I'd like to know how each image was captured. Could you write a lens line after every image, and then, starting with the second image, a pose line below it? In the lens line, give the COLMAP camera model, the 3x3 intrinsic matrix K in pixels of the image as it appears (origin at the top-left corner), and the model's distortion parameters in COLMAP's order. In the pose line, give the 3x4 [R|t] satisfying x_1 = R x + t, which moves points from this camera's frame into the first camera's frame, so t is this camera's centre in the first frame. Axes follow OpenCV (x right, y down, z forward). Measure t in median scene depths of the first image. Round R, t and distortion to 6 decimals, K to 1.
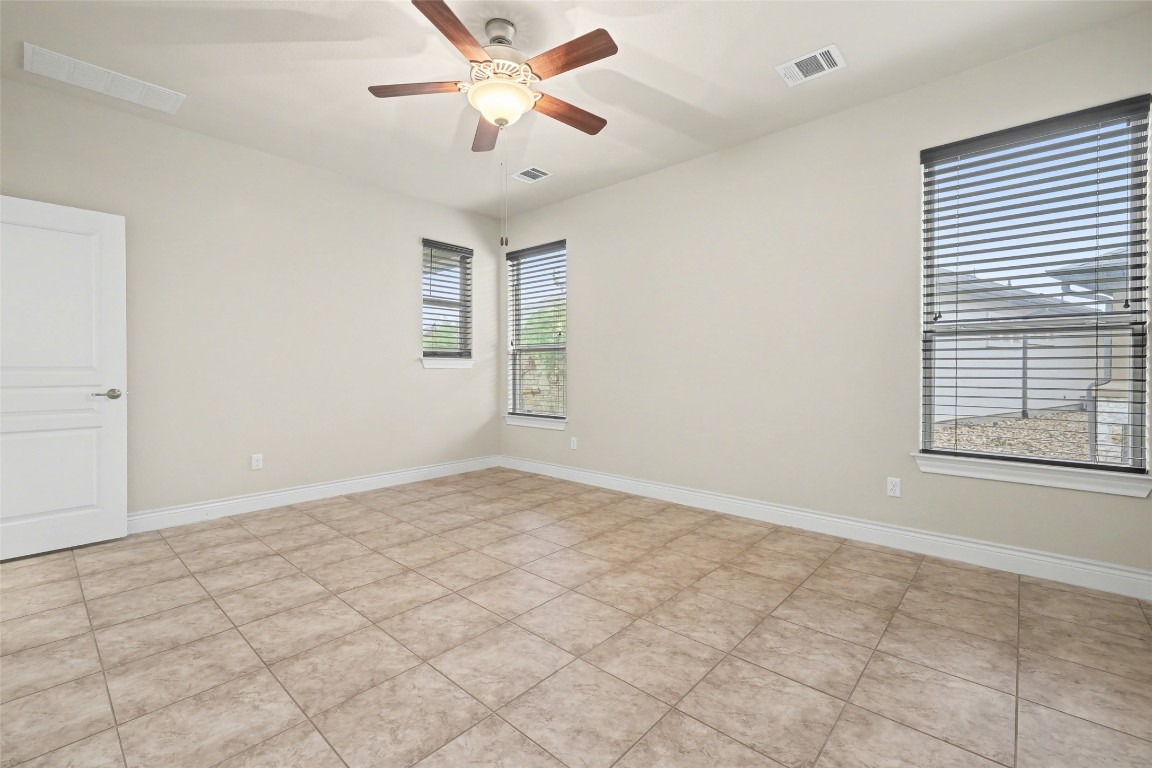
lens RADIAL K [[497.6, 0, 576.7], [0, 497.6, 376.7], [0, 0, 1]] dist [0.010939, -0.000298]
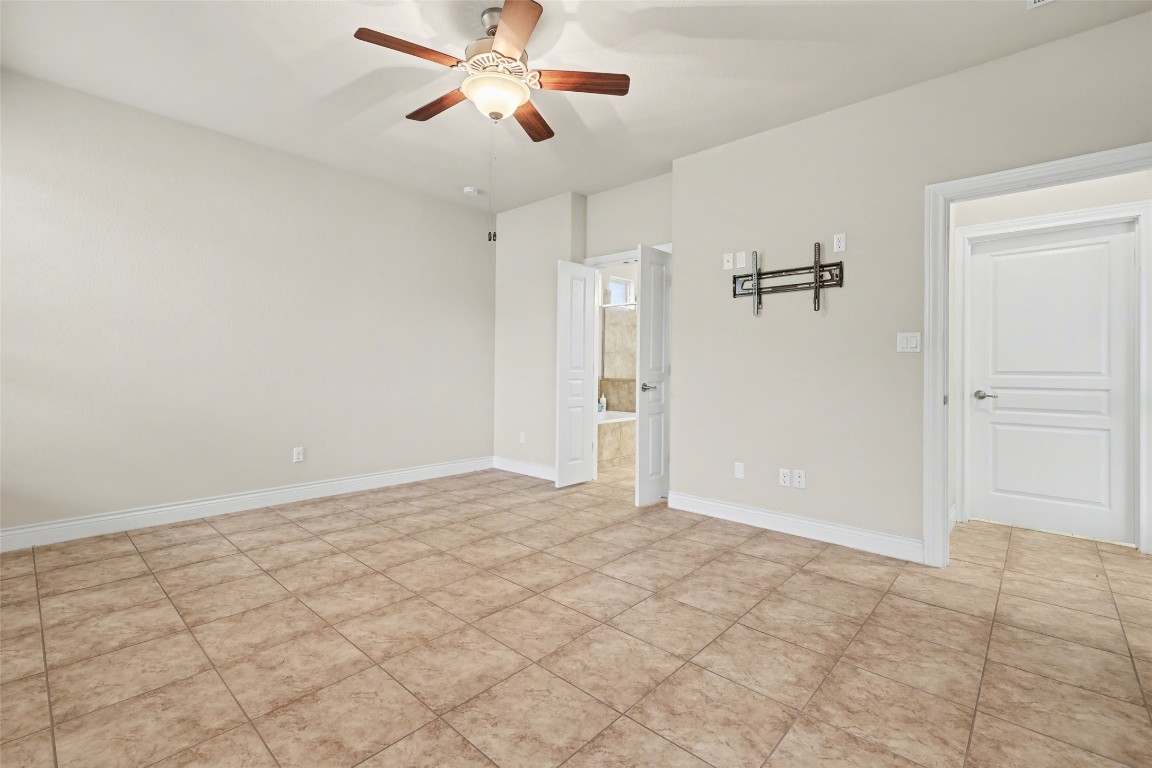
lens RADIAL K [[505.0, 0, 568.9], [0, 505.0, 366.5], [0, 0, 1]] dist [0.009755, -0.000852]
pose [[-0.999795, -0.011246, 0.016809, -0.306740], [-0.011058, 0.999876, 0.011183, -0.027305], [-0.016932, 0.010995, -0.999796, 1.927848]]
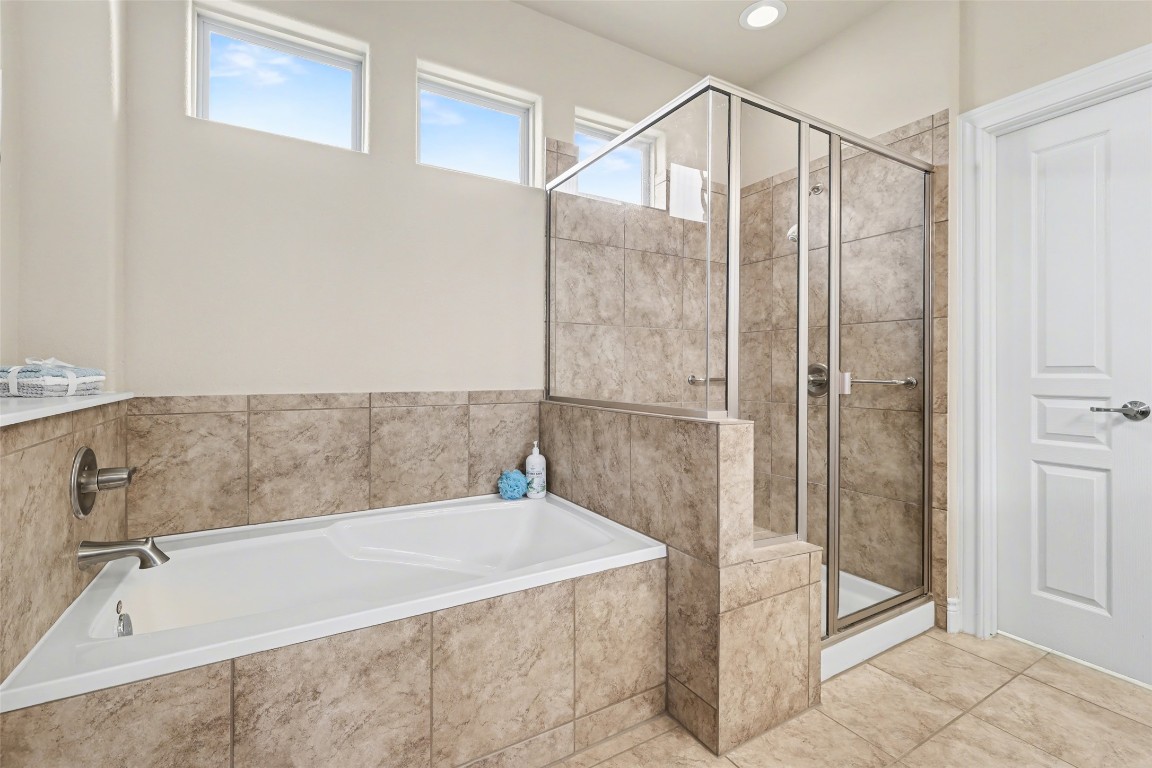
lens RADIAL K [[505.0, 0, 576.0], [0, 505.0, 373.5], [0, 0, 1]] dist [0.009755, -0.000852]
pose [[-0.956488, -0.009928, 0.291603, -0.770310], [-0.006167, 0.999886, 0.013813, 0.008808], [-0.291707, 0.011413, -0.956440, 0.090500]]
